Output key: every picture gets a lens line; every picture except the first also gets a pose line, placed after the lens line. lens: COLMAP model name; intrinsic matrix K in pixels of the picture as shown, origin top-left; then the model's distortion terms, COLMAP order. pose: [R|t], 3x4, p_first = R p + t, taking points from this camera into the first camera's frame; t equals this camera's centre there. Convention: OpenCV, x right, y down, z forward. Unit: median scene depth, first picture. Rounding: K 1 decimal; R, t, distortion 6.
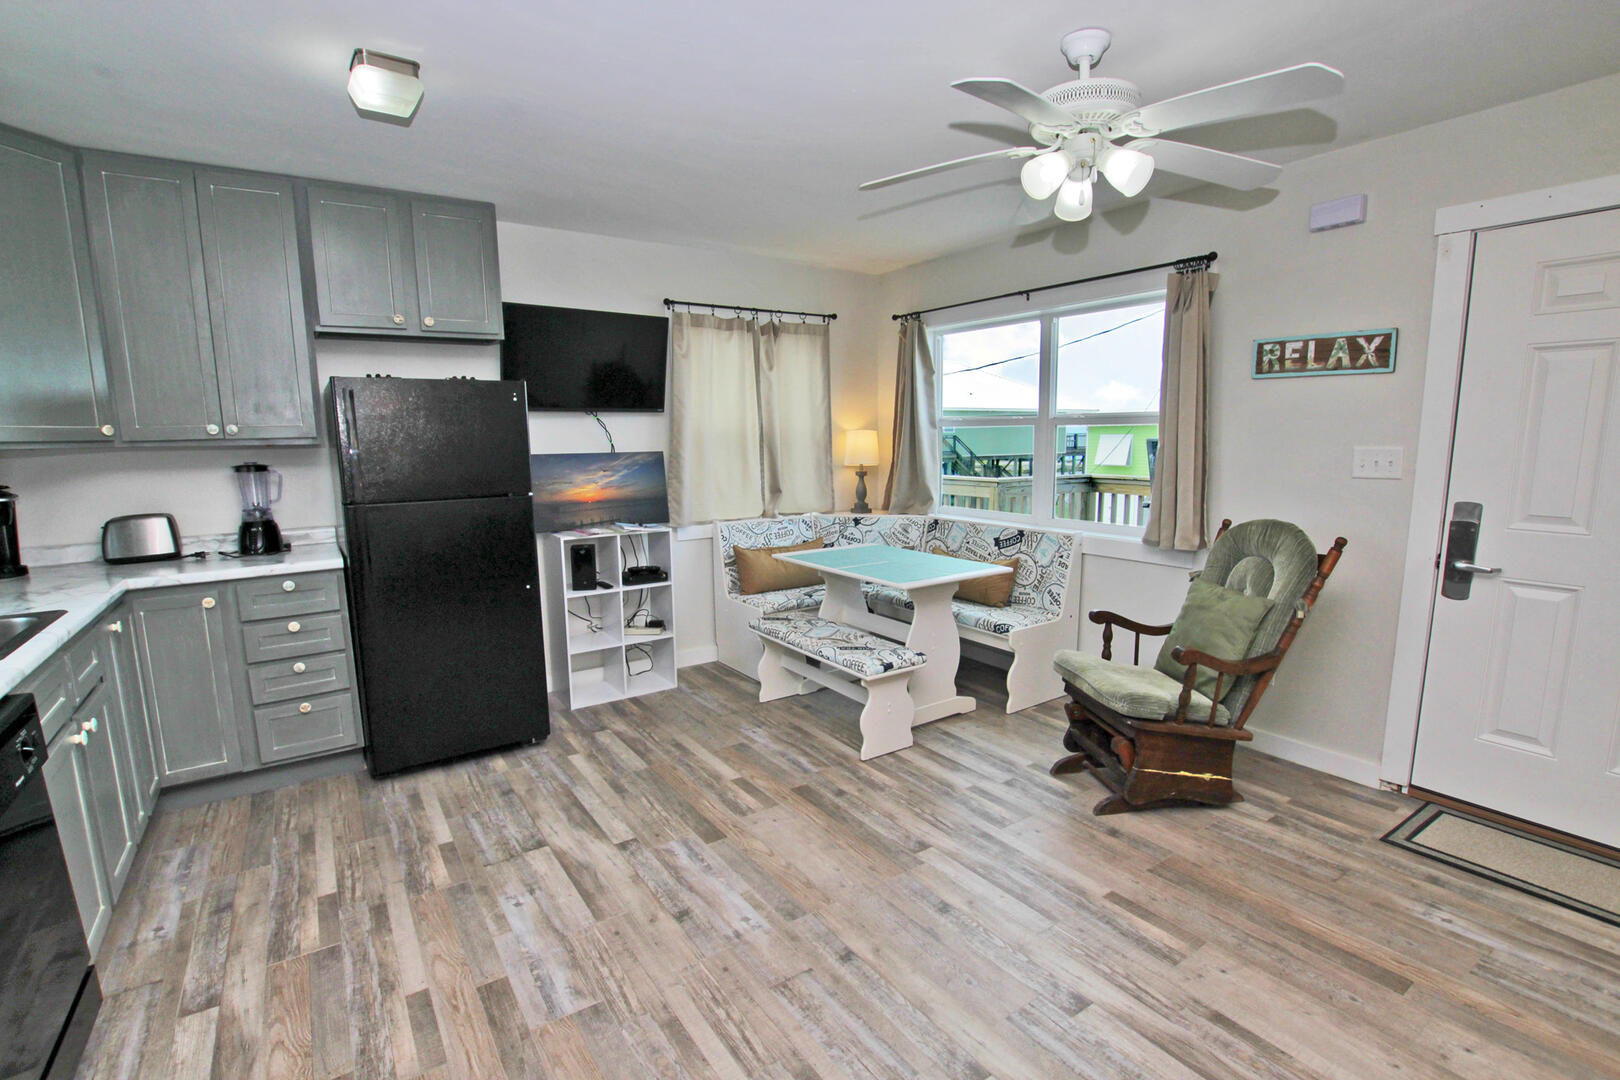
lens RADIAL K [[748.9, 0, 813.3], [0, 748.9, 556.7], [0, 0, 1]] dist [-0.026143, 0.000350]
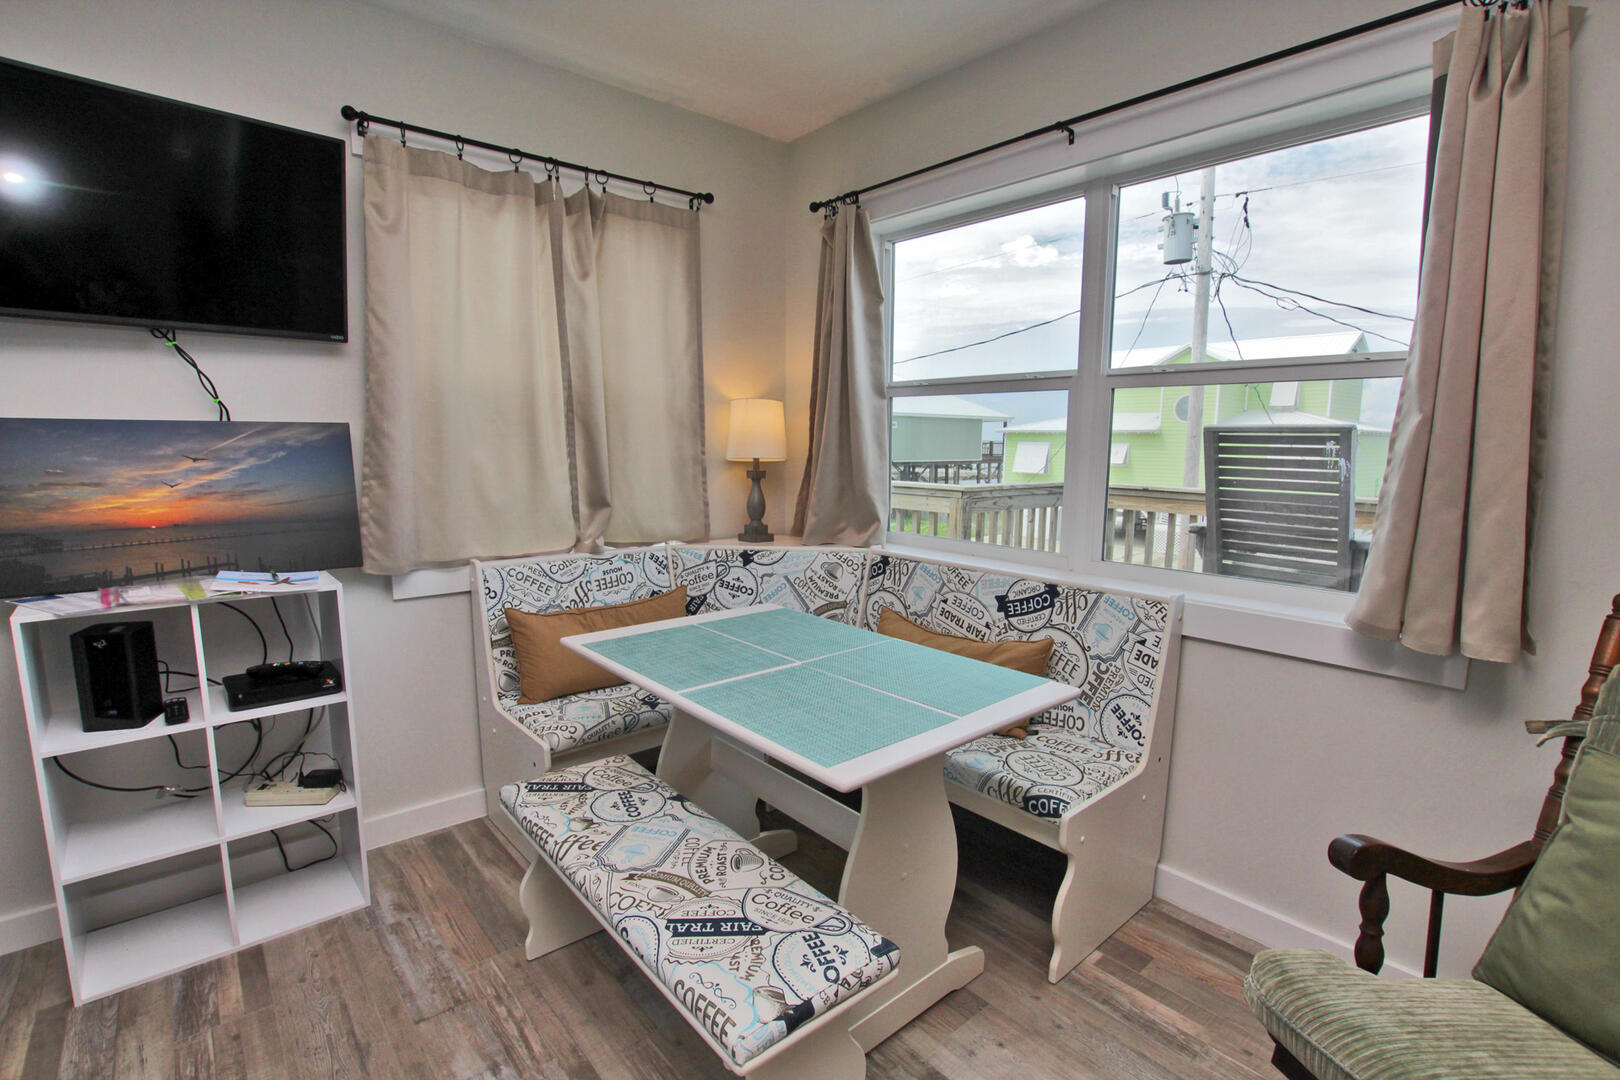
lens RADIAL K [[748.9, 0, 813.3], [0, 748.9, 556.7], [0, 0, 1]] dist [-0.026143, 0.000350]
pose [[0.993558, 0.002408, 0.113299, 0.045997], [-0.001675, 0.999977, -0.006566, -0.046555], [-0.113312, 0.006334, 0.993539, 0.449327]]
